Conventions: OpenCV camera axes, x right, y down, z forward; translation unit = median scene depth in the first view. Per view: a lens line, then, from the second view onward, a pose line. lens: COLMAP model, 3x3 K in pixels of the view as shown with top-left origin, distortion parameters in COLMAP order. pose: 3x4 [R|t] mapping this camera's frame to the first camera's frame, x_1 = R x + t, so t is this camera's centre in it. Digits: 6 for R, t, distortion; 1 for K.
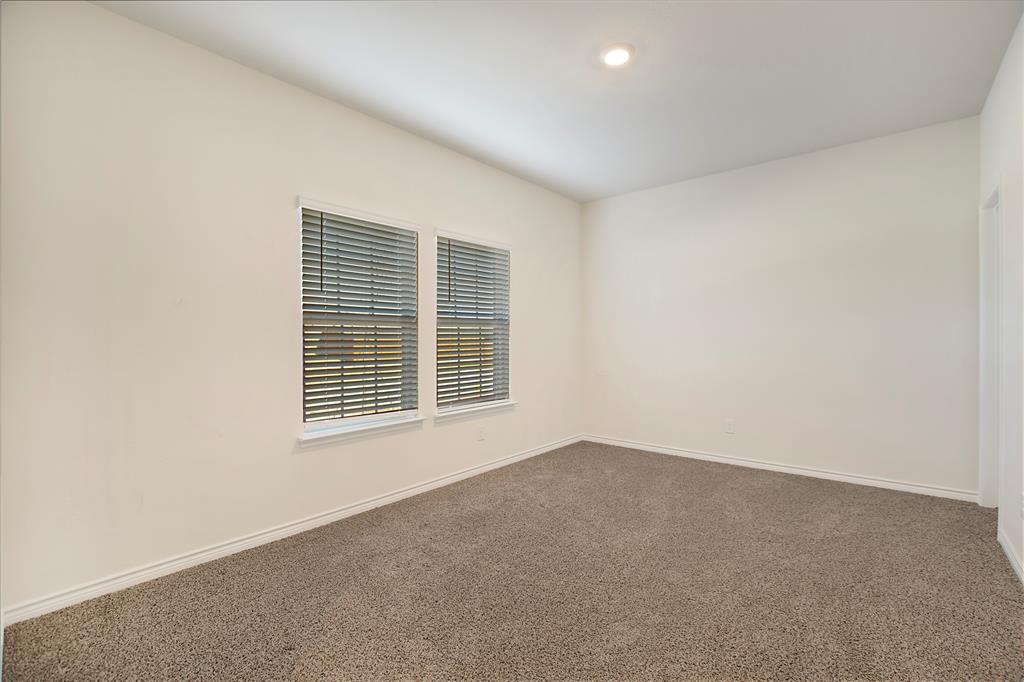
lens RADIAL K [[449.3, 0, 510.6], [0, 449.3, 337.9], [0, 0, 1]] dist [-0.011858, 0.000199]
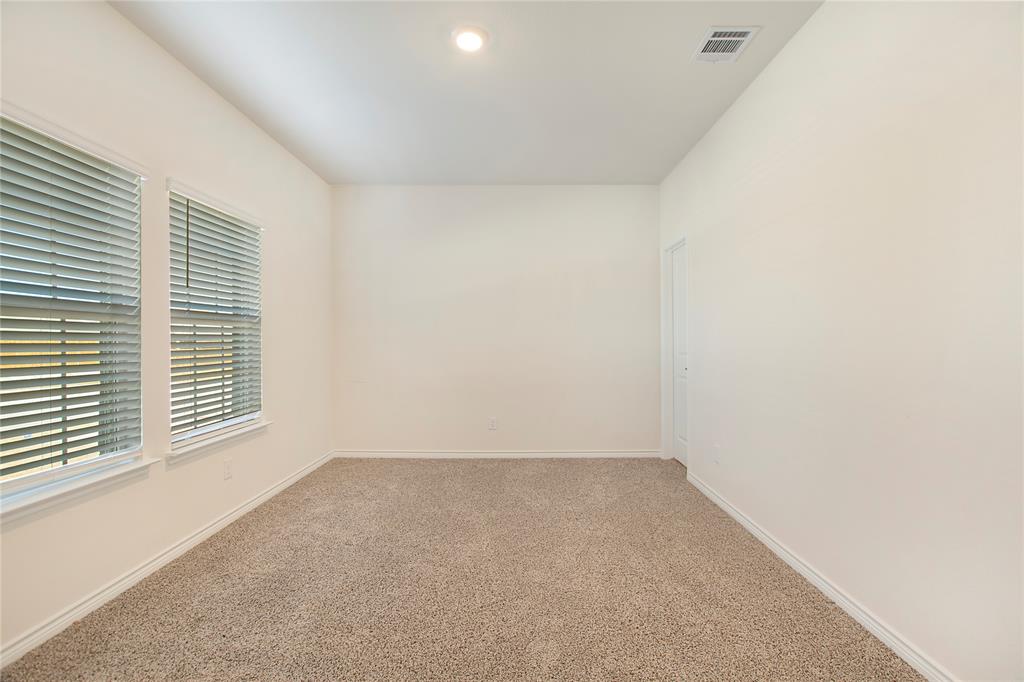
lens RADIAL K [[454.0, 0, 524.2], [0, 454.0, 340.5], [0, 0, 1]] dist [-0.018201, 0.000696]
pose [[0.766034, 0.005373, 0.642778, -0.194032], [-0.005392, 0.999984, -0.001934, -0.000404], [-0.642778, -0.001984, 0.766050, 0.139341]]
